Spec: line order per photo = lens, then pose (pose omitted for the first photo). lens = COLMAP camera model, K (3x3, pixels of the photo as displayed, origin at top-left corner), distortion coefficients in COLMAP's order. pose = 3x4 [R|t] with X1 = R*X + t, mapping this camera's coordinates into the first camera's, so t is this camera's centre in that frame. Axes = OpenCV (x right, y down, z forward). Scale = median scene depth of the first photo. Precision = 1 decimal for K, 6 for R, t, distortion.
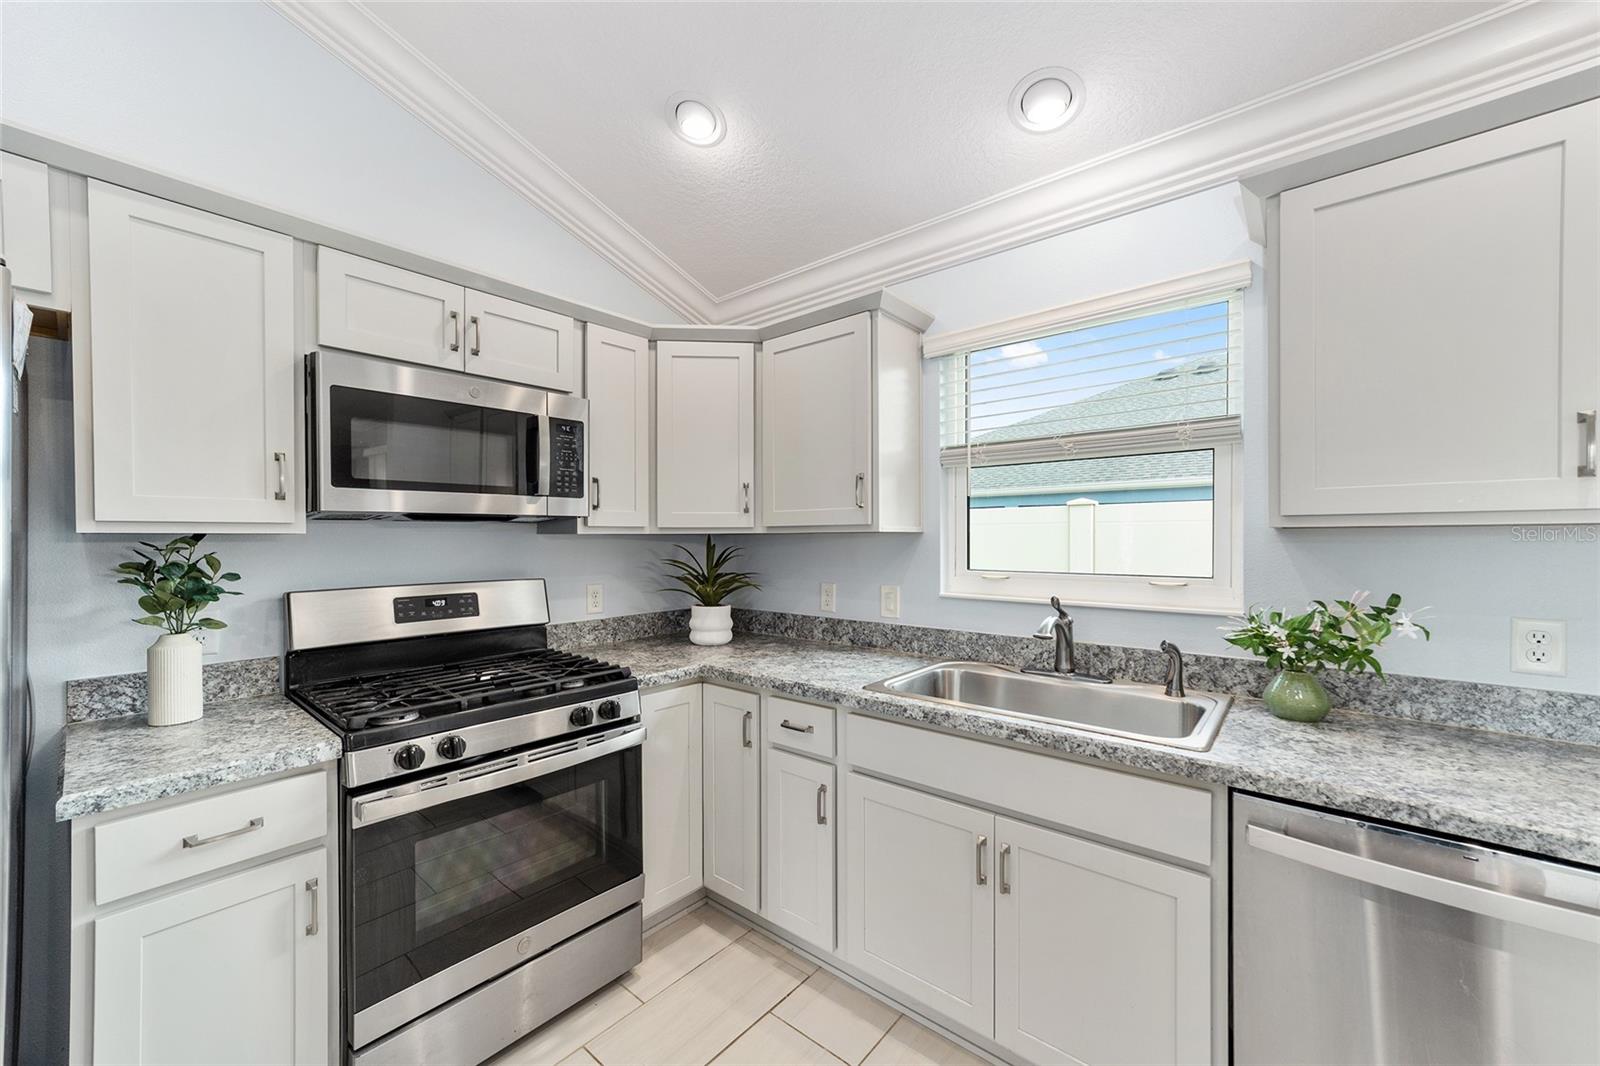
lens RADIAL K [[606.4, 0, 803.7], [0, 606.4, 546.7], [0, 0, 1]] dist [-0.009823, 0.000022]
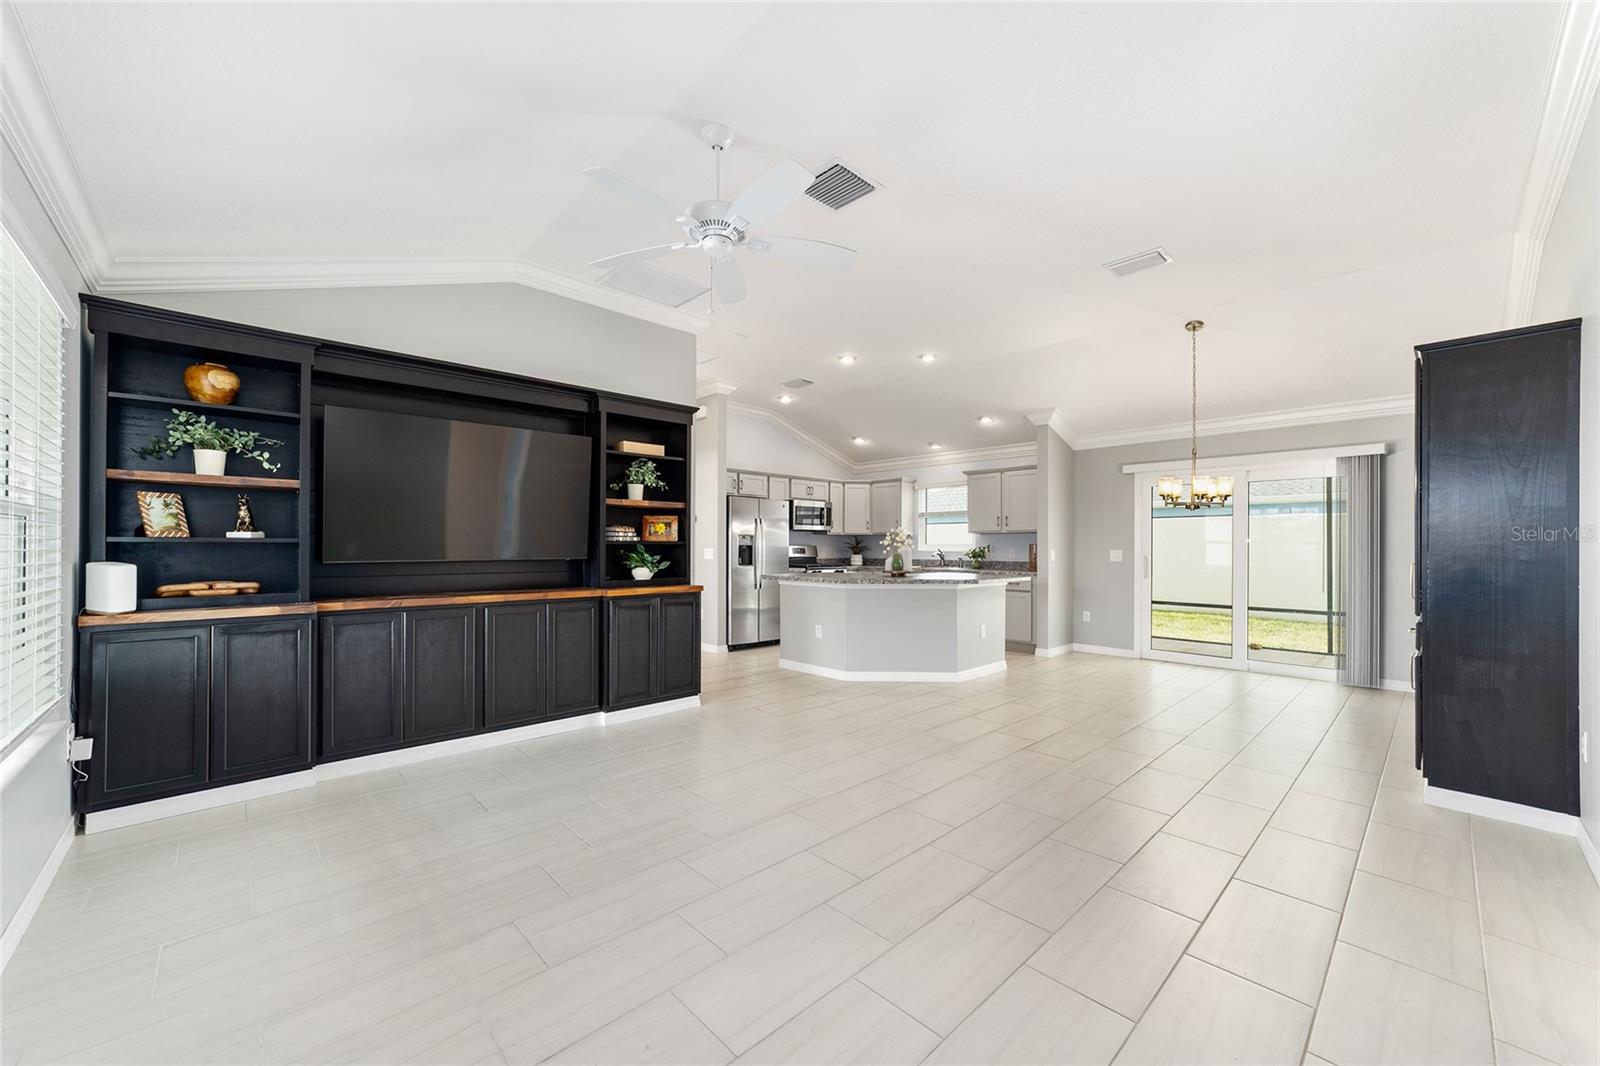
lens RADIAL K [[606.4, 0, 803.7], [0, 606.4, 546.7], [0, 0, 1]] dist [-0.009823, 0.000022]
pose [[0.992995, 0.011118, -0.117630, -0.046786], [-0.012636, 0.999846, -0.012170, 0.107353], [0.117476, 0.013571, 0.992983, -2.928571]]
